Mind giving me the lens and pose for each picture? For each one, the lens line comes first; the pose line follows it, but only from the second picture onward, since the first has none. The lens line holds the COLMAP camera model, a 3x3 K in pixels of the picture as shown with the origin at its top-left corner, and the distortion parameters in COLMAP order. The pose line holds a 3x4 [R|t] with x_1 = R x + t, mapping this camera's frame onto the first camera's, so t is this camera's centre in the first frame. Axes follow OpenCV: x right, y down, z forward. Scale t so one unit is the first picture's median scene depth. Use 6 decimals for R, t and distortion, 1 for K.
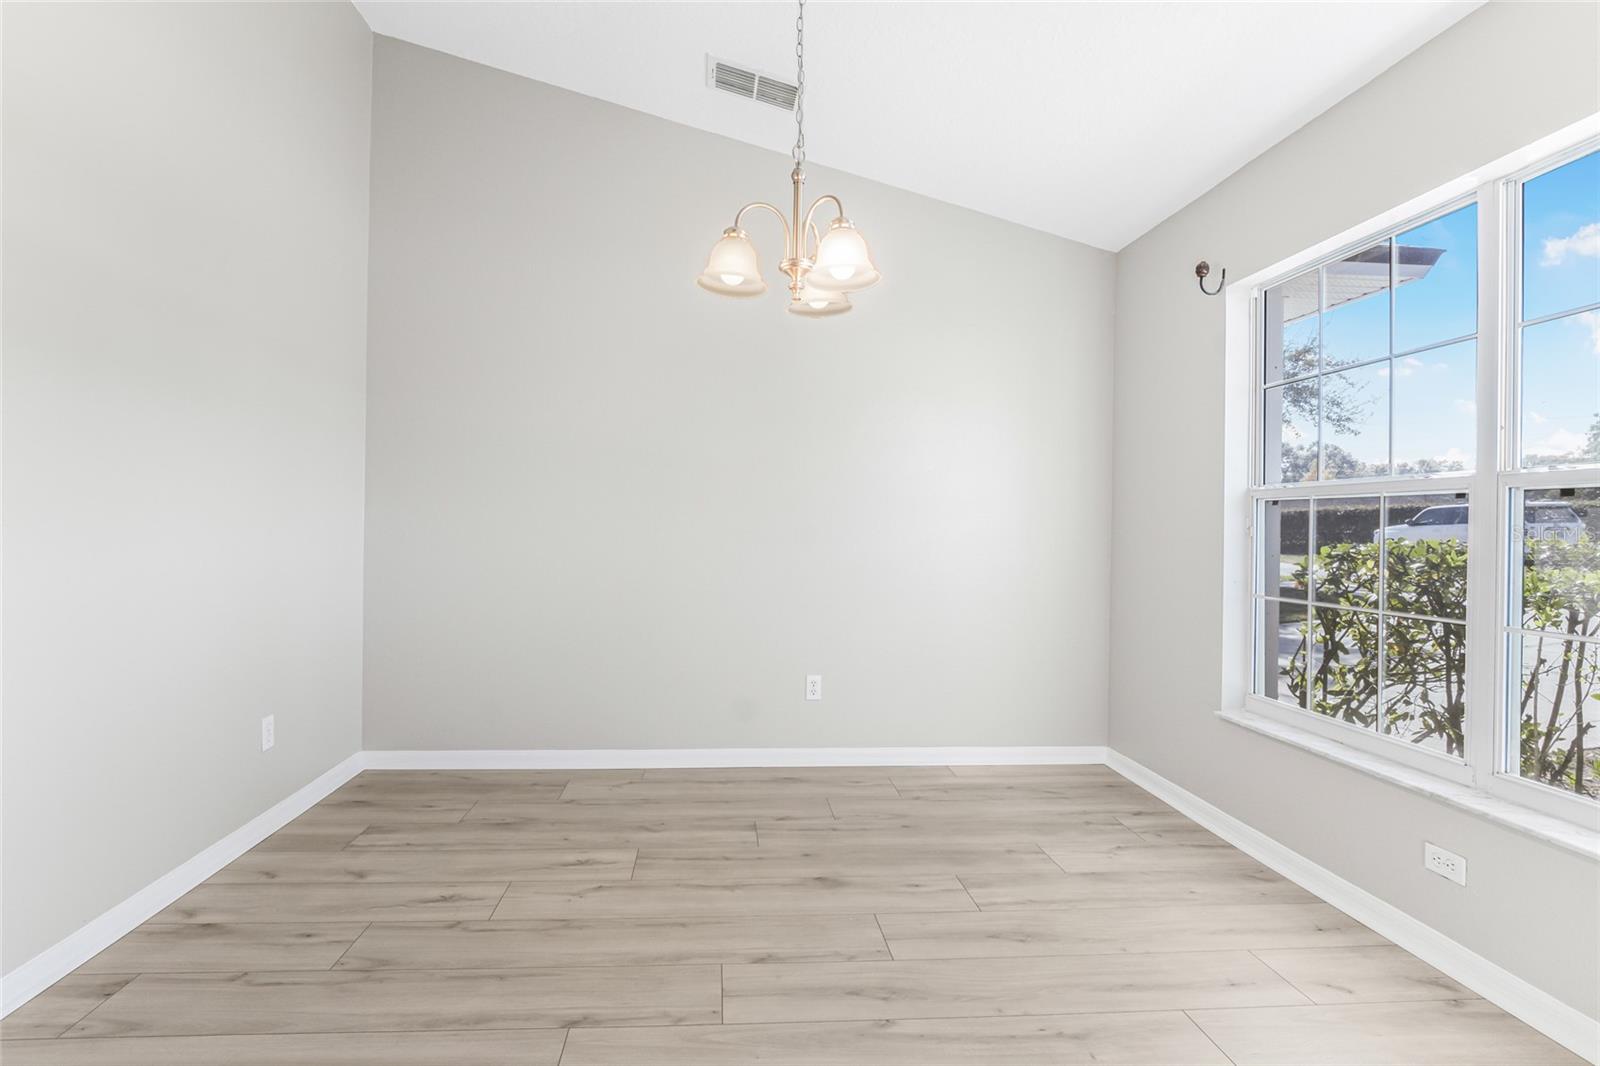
lens RADIAL K [[789.4, 0, 779.5], [0, 789.4, 512.4], [0, 0, 1]] dist [0.000532, -0.007427]
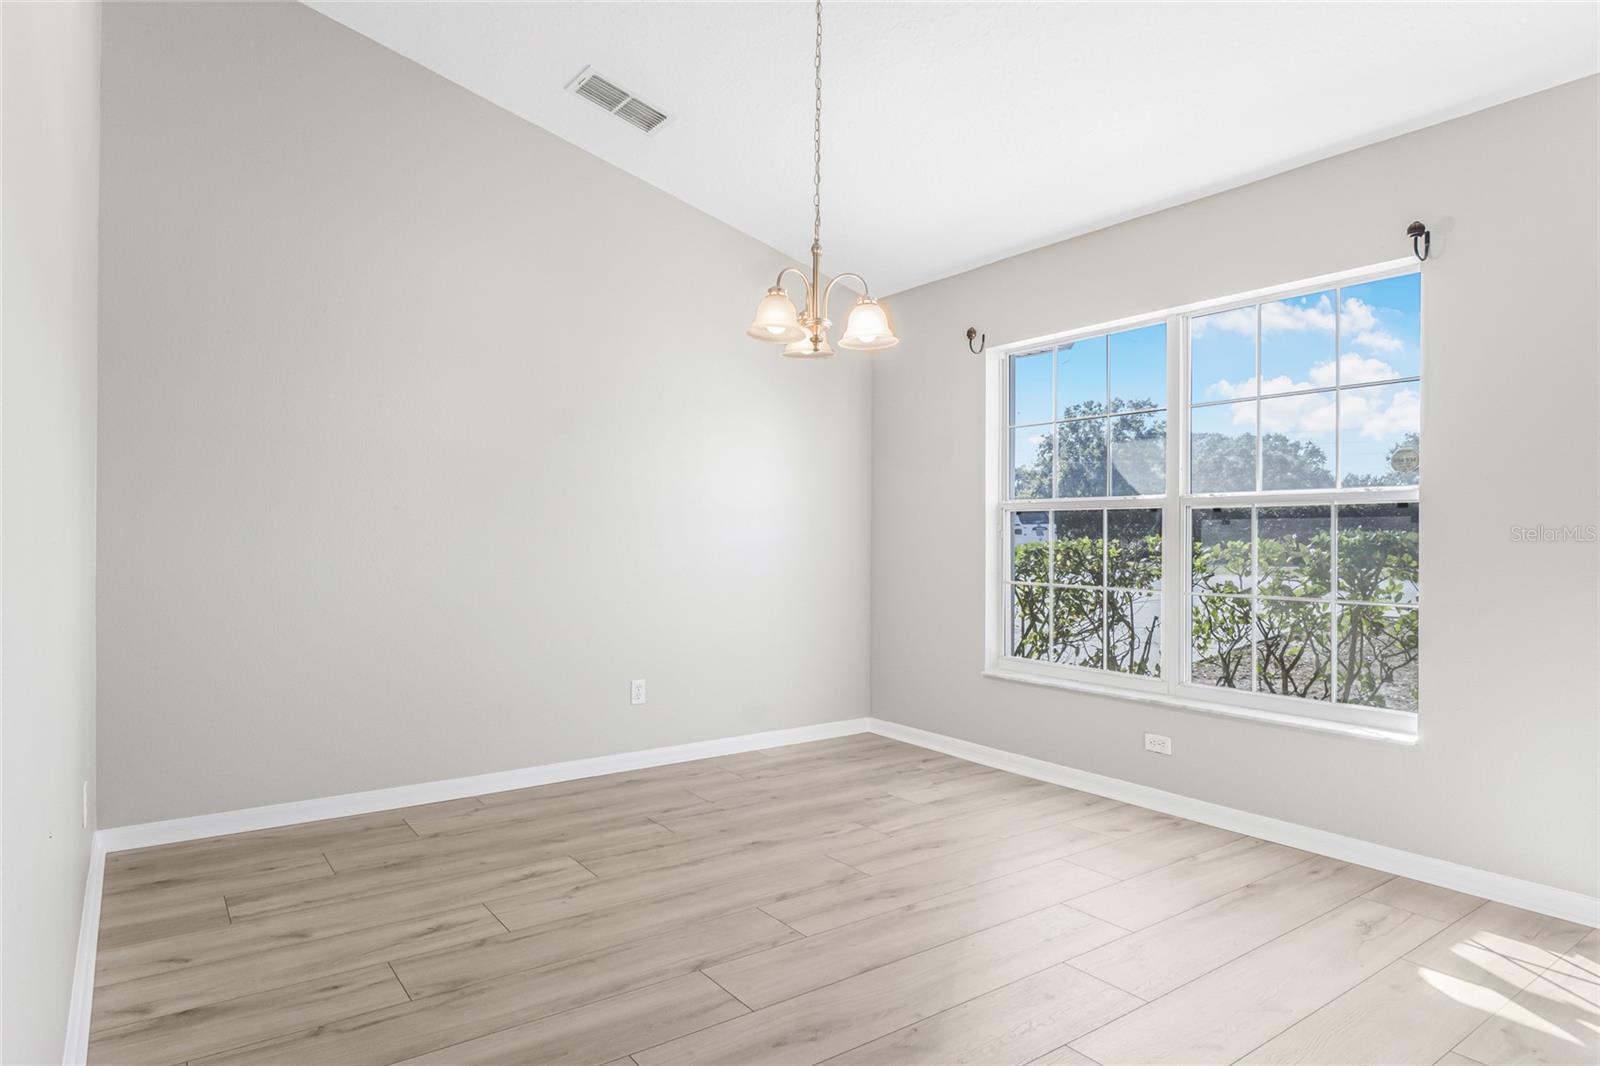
lens RADIAL K [[914.8, 0, 747.5], [0, 914.8, 526.8], [0, 0, 1]] dist [-0.005581, -0.002013]
pose [[0.866612, -0.008252, 0.498914, -0.543393], [0.001012, 0.999890, 0.014781, -0.013351], [-0.498982, -0.012305, 0.866525, -0.123349]]
